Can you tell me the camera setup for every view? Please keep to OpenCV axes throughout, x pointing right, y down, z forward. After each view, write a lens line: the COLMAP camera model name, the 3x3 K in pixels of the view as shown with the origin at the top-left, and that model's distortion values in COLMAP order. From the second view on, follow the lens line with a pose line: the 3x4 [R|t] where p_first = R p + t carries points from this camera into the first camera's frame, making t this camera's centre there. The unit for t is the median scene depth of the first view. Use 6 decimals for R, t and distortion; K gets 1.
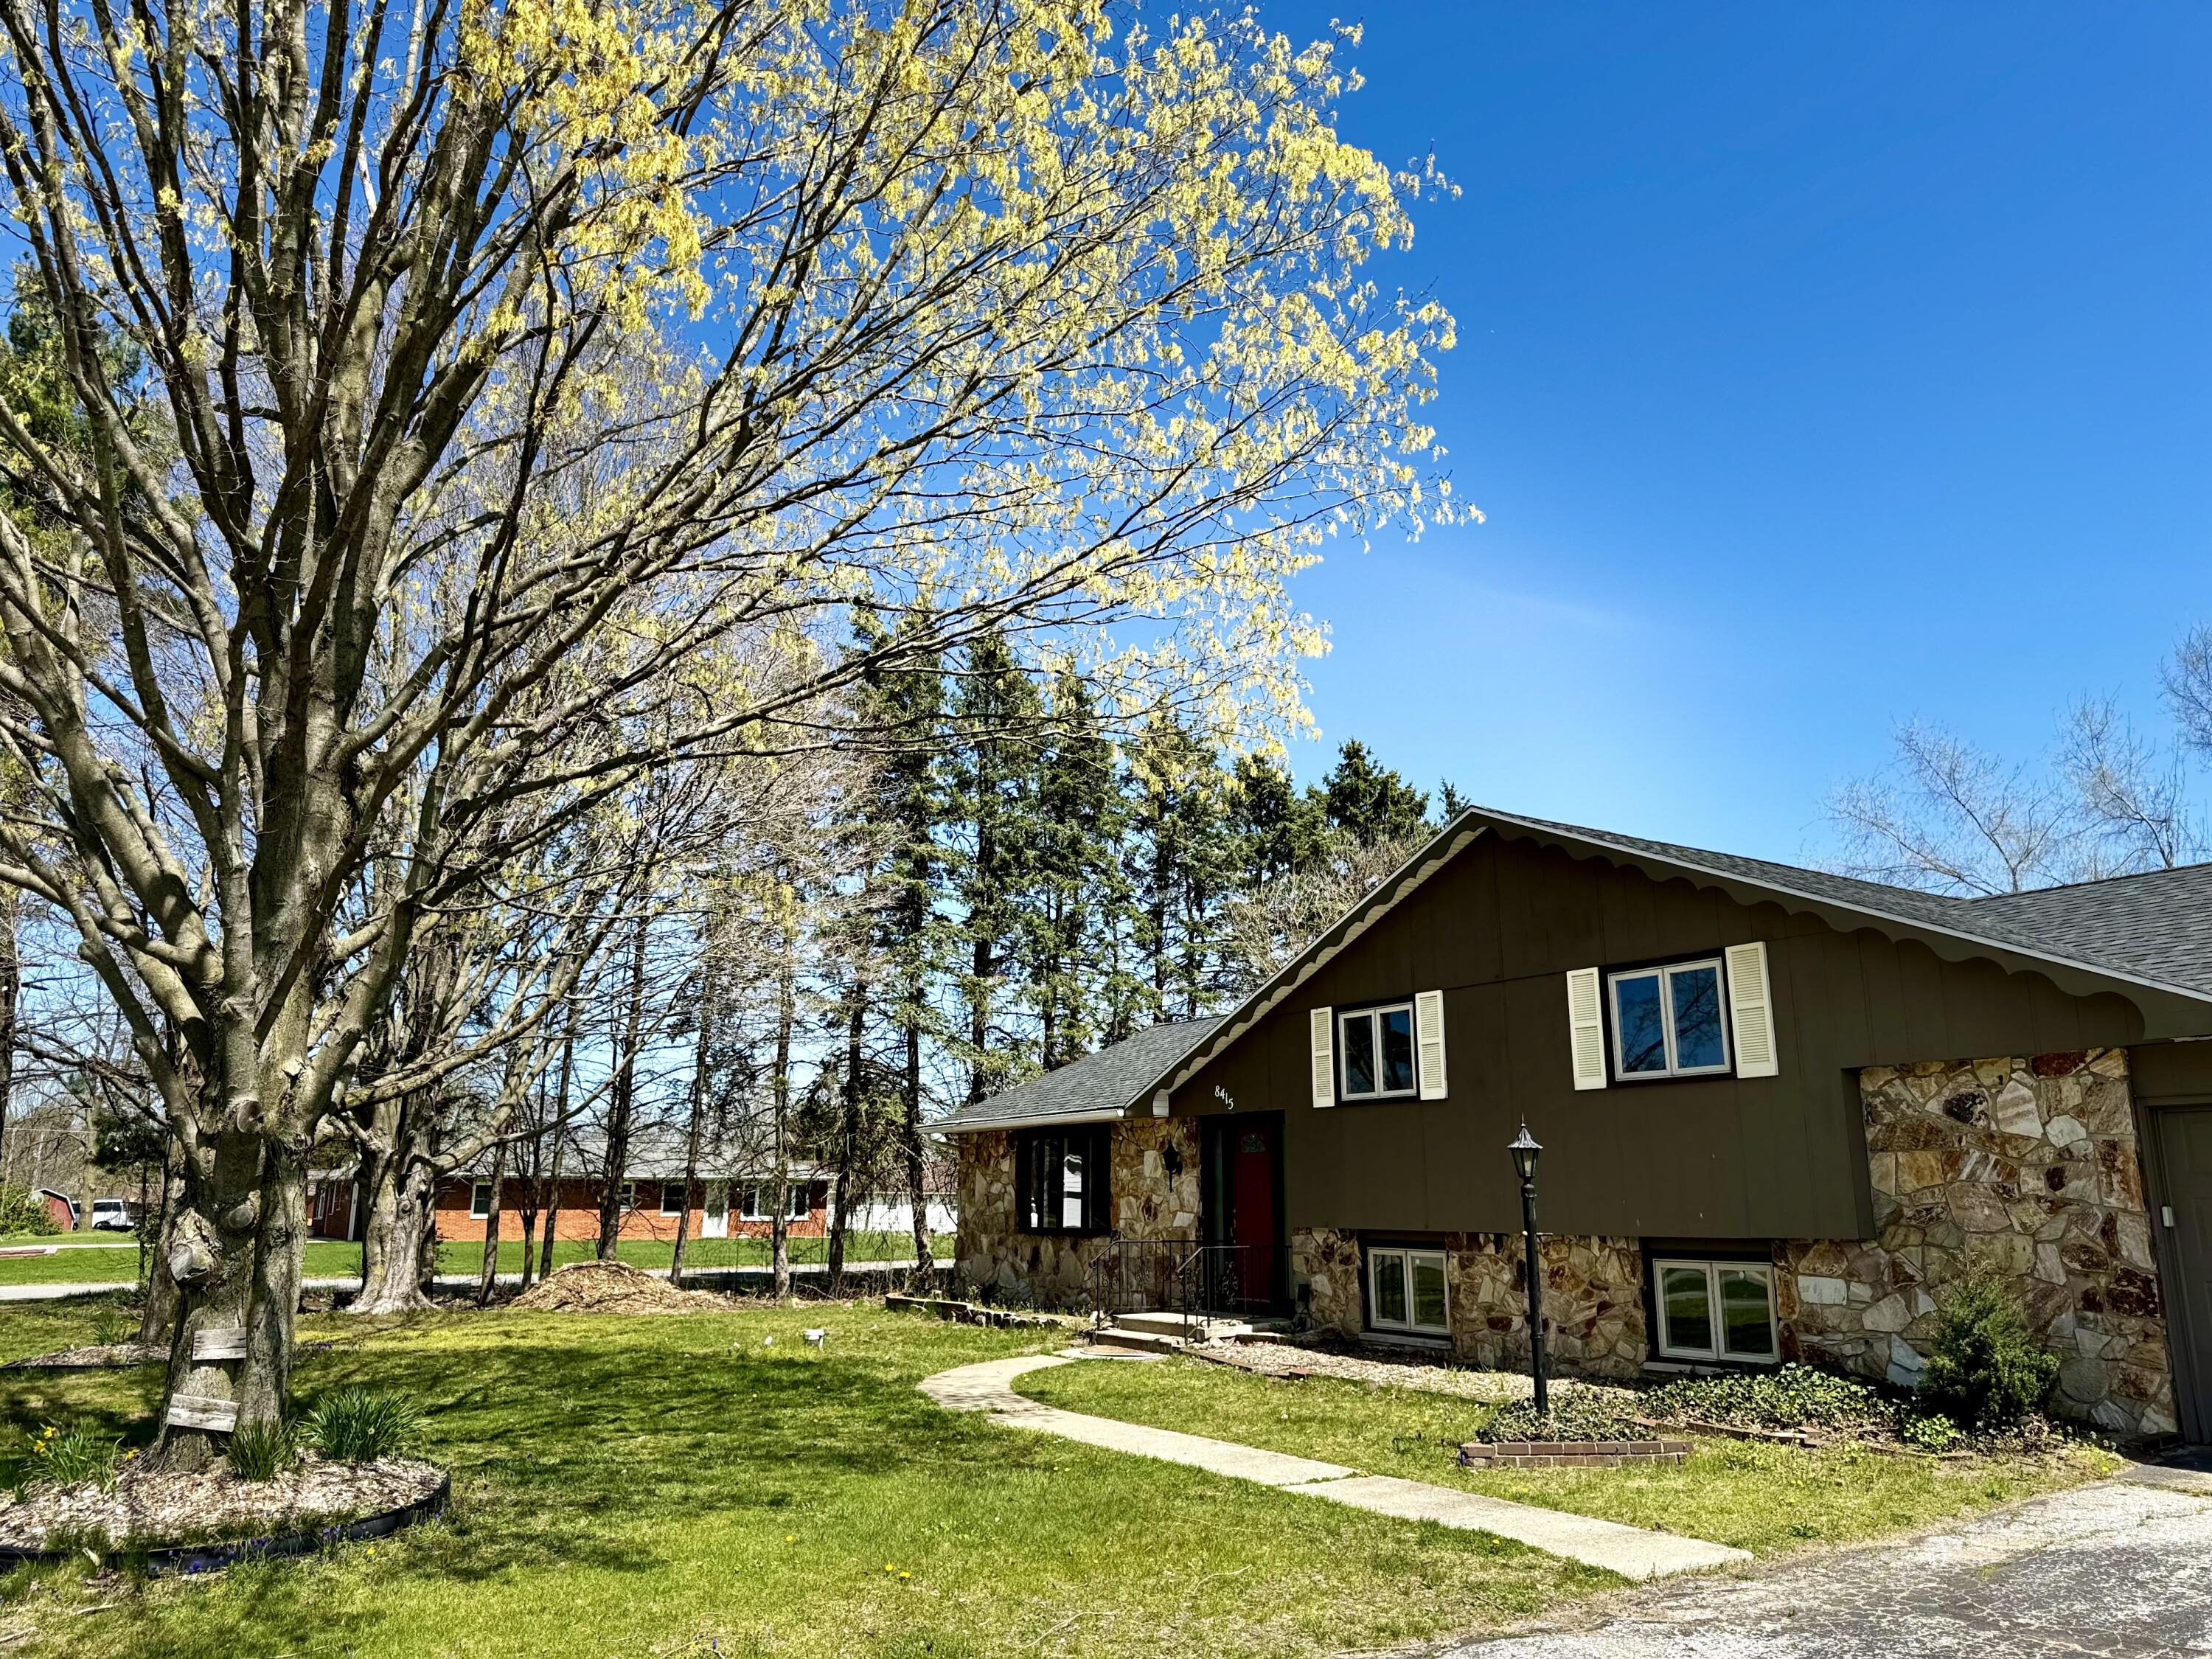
lens RADIAL K [[1562.4, 0, 1106.0], [0, 1562.4, 829.5], [0, 0, 1]] dist [0.030638, -0.076822]
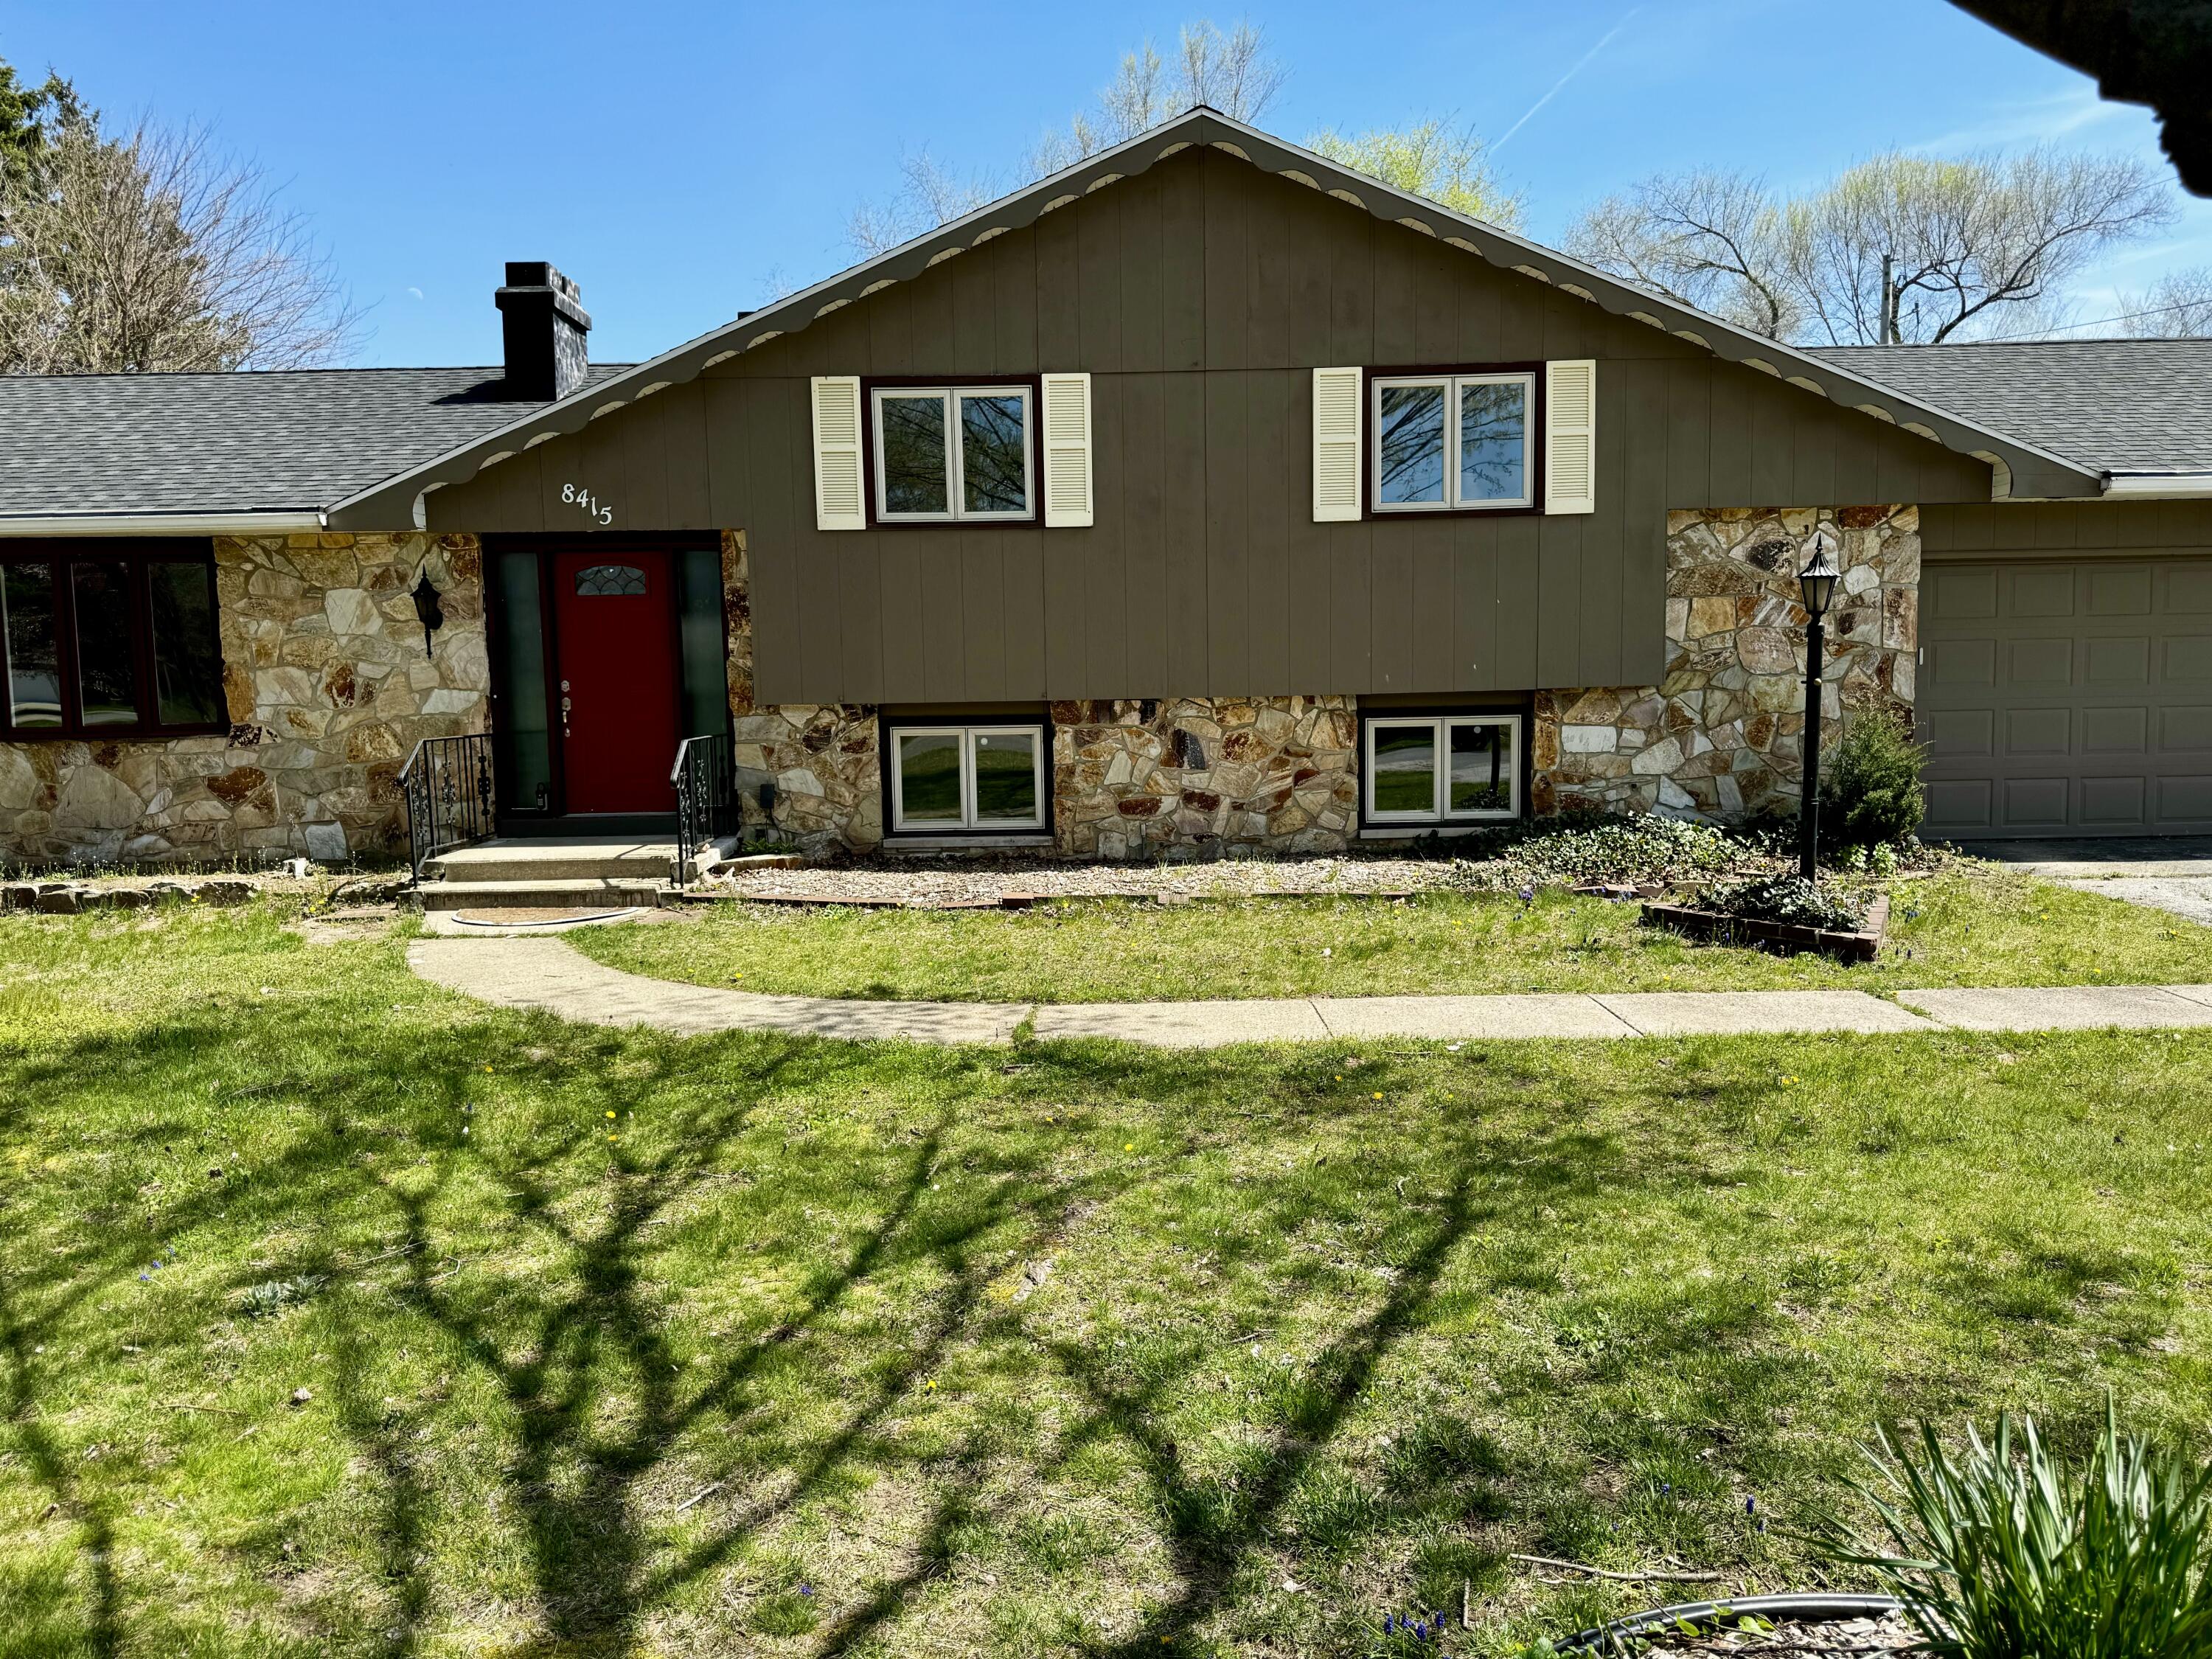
lens RADIAL K [[1540.8, 0, 1049.1], [0, 1540.8, 832.2], [0, 0, 1]] dist [0.072900, -0.082619]
pose [[0.539579, -0.102955, 0.835617, -0.452616], [-0.174863, 0.957149, 0.230842, 0.156805], [-0.823576, -0.270676, 0.498454, 0.658279]]
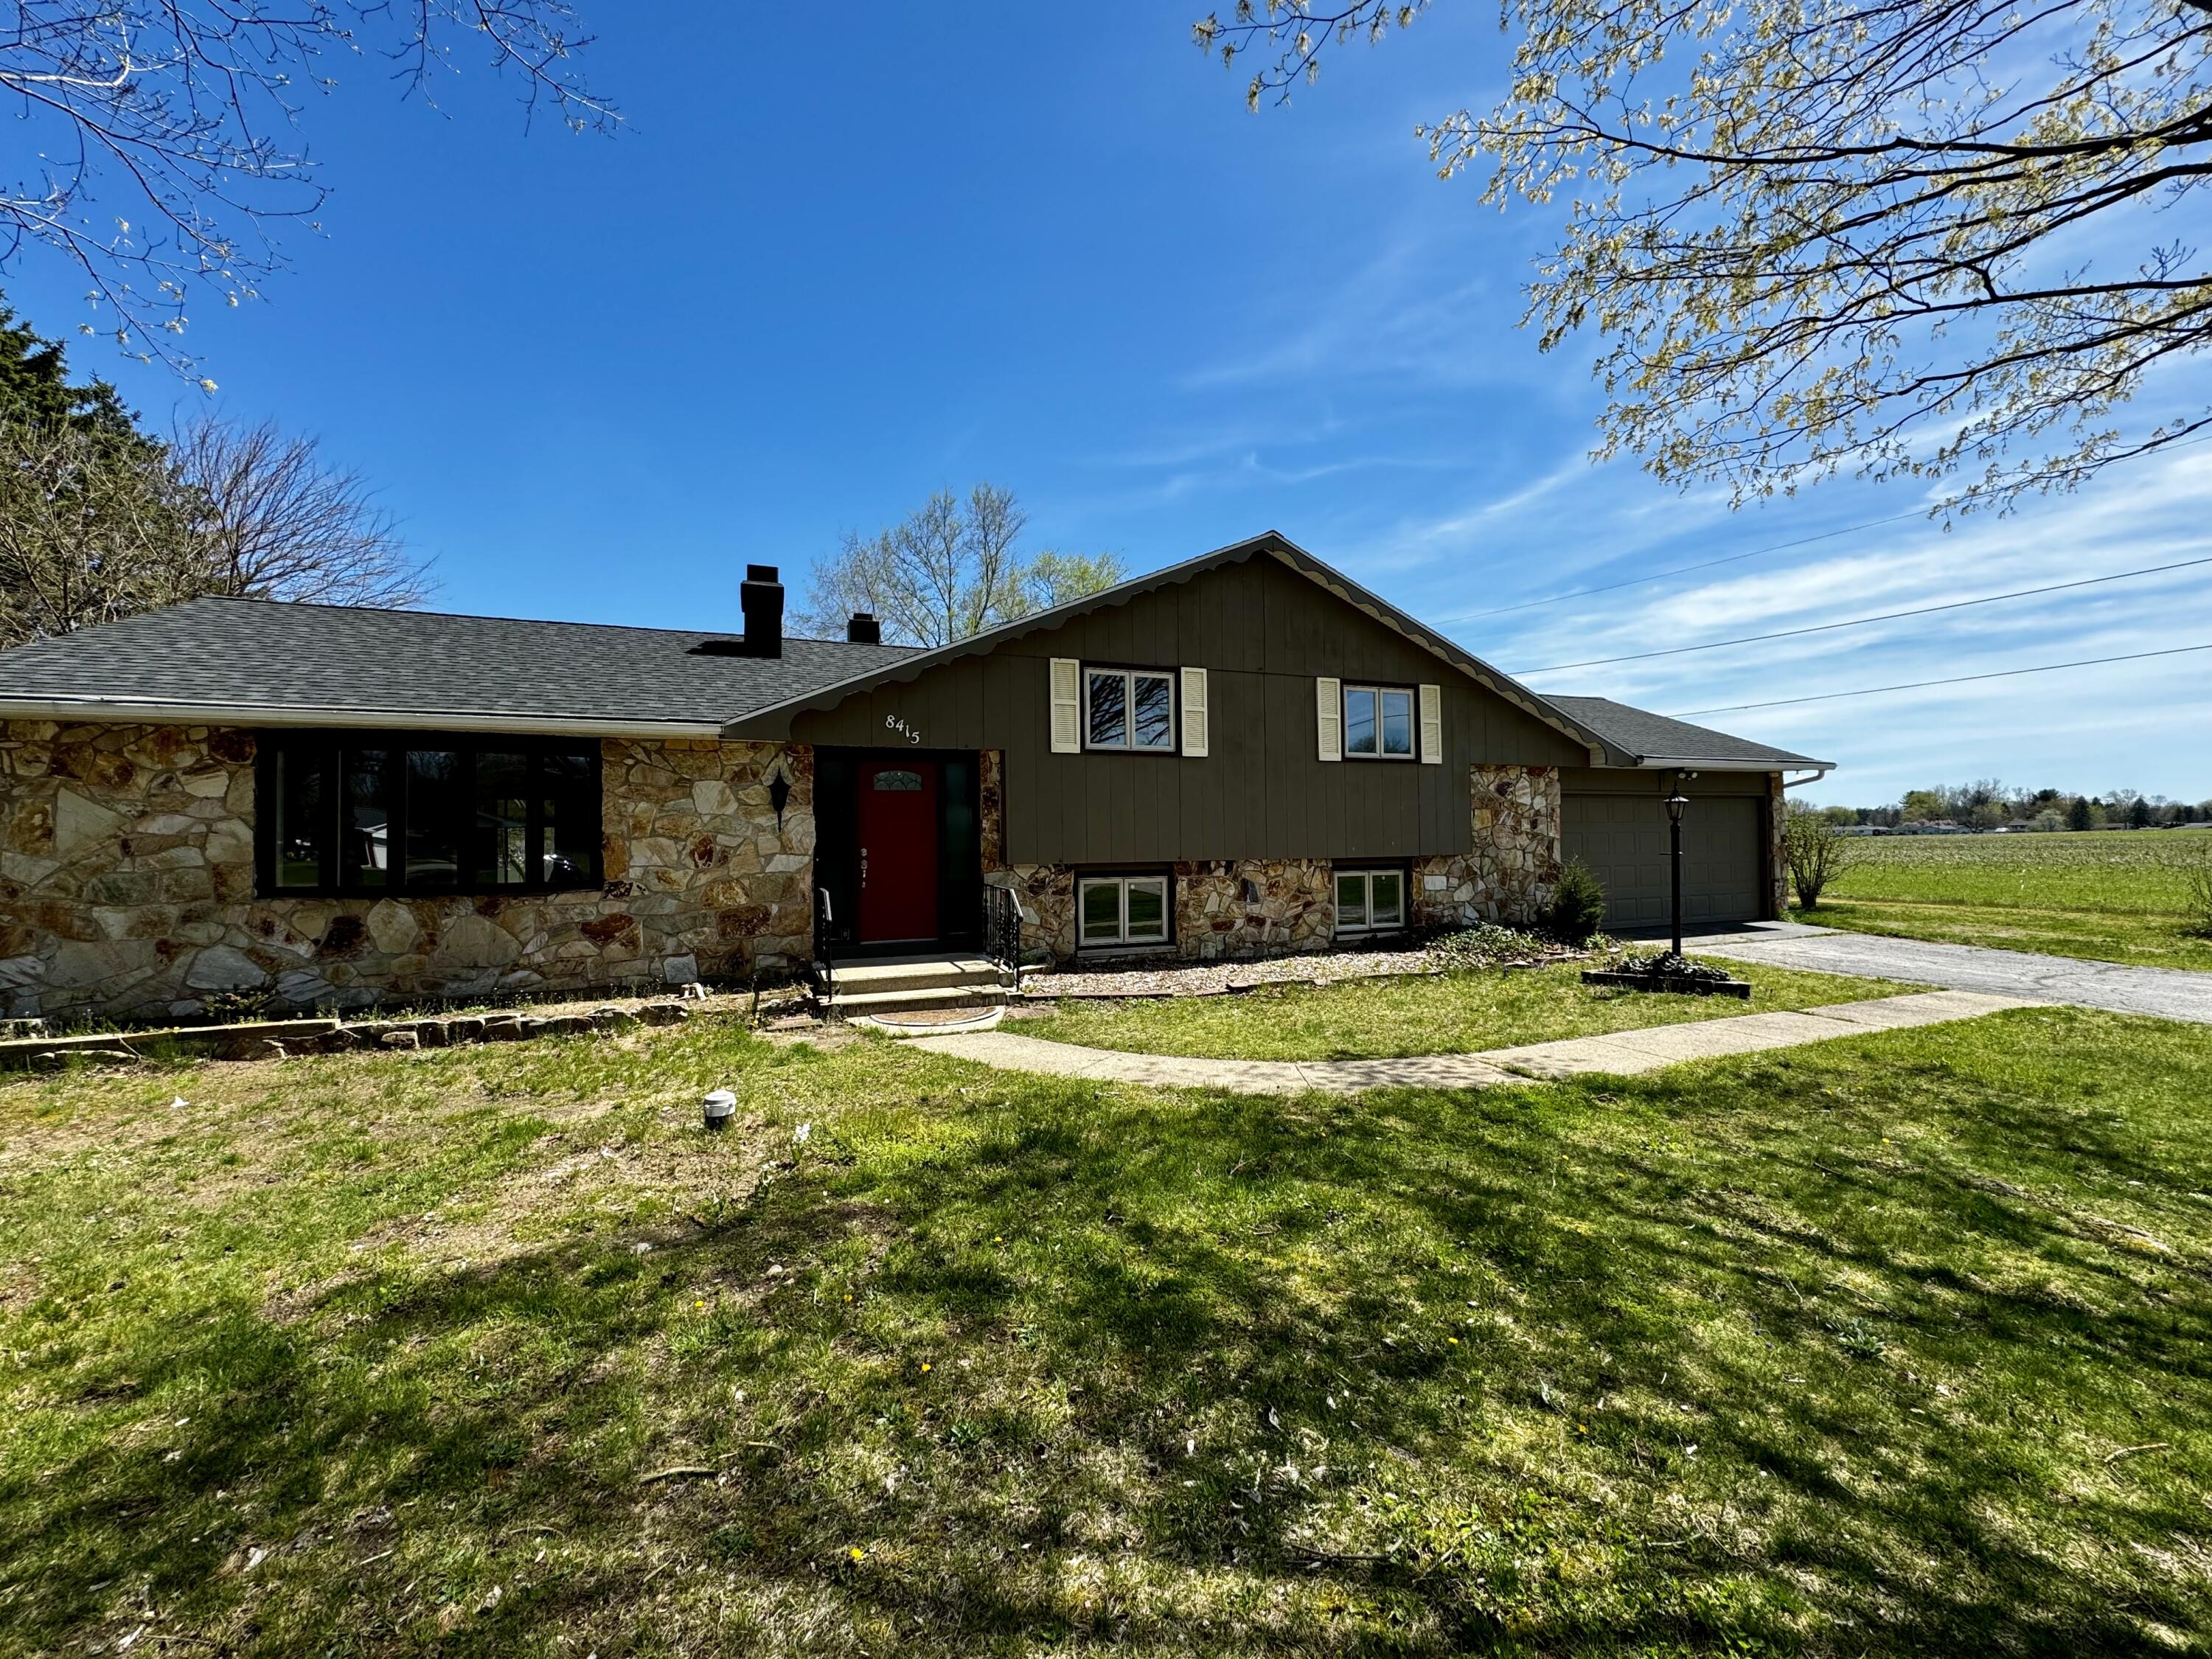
lens RADIAL K [[884.7, 0, 1106.0], [0, 884.7, 829.5], [0, 0, 1]] dist [0.002025, -0.000174]
pose [[0.181166, 0.002539, 0.983449, -0.523110], [-0.218904, 0.975014, 0.037808, 0.235582], [-0.958781, -0.222130, 0.177195, 1.011380]]
